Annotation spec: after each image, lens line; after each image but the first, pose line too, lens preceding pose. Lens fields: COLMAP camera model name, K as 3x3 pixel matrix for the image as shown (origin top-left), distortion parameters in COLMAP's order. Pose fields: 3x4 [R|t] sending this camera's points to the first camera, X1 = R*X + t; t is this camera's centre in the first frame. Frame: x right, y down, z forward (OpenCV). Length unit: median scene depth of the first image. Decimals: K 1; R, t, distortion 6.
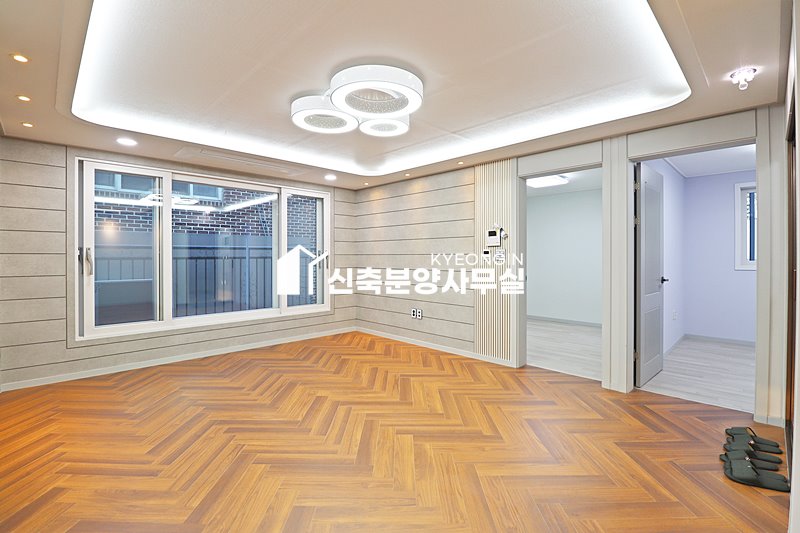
lens RADIAL K [[367.9, 0, 399.8], [0, 367.9, 258.3], [0, 0, 1]] dist [0.001742, -0.013987]
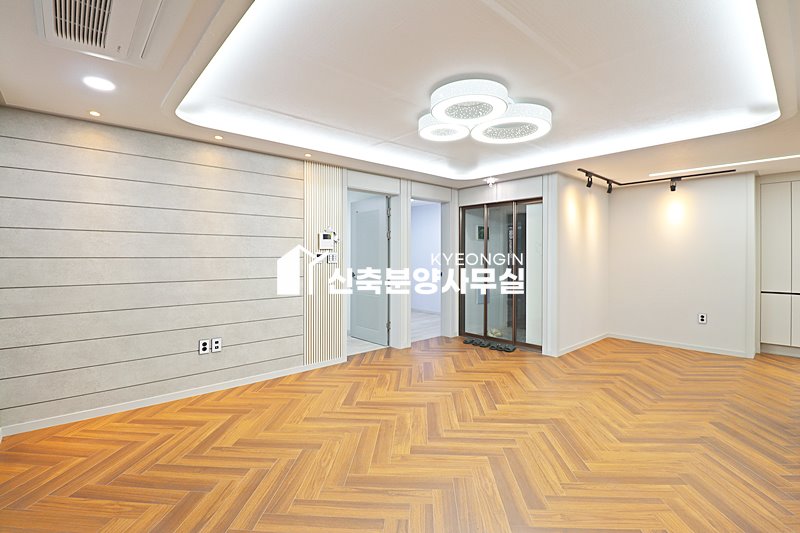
lens RADIAL K [[367.9, 0, 399.8], [0, 367.9, 258.3], [0, 0, 1]] dist [0.001742, -0.013987]
pose [[0.050732, -0.009170, 0.998670, -0.817311], [0.003020, 0.999955, 0.009028, -0.019139], [-0.998708, 0.002558, 0.050758, 0.840675]]
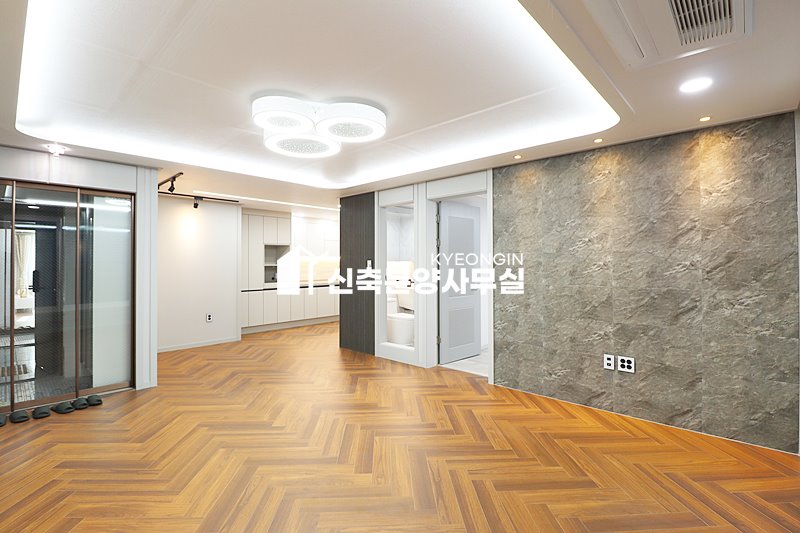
lens RADIAL K [[376.6, 0, 399.6], [0, 376.6, 257.5], [0, 0, 1]] dist [0.002054, -0.014706]
pose [[-0.998981, 0.002544, -0.045056, -0.211849], [0.003058, 0.999931, -0.011325, -0.025566], [0.045024, -0.011452, -0.998920, 1.476243]]
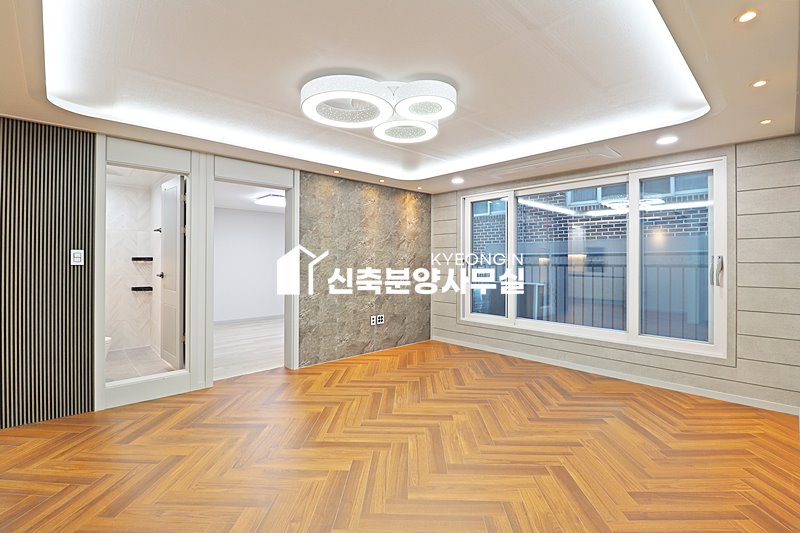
lens RADIAL K [[369.9, 0, 401.3], [0, 369.9, 258.3], [0, 0, 1]] dist [0.001990, -0.013828]
pose [[-0.020494, -0.005125, -0.999777, 0.610415], [-0.008585, 0.999951, -0.004950, -0.014433], [0.999753, 0.008482, -0.020537, 0.759613]]
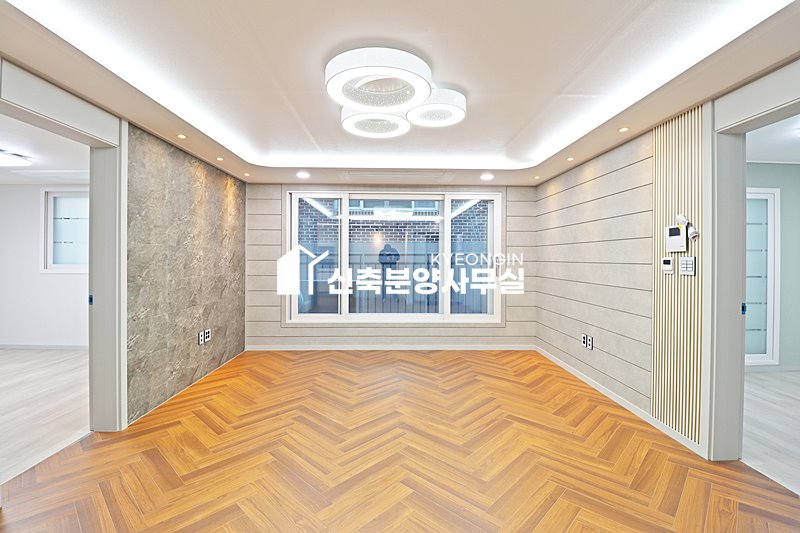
lens RADIAL K [[367.9, 0, 399.8], [0, 367.9, 258.3], [0, 0, 1]] dist [0.001742, -0.013987]
pose [[0.731466, 0.003992, -0.681867, 0.373977], [-0.008238, 0.999962, -0.002982, -0.018514], [0.681829, 0.007798, 0.731470, 0.256986]]
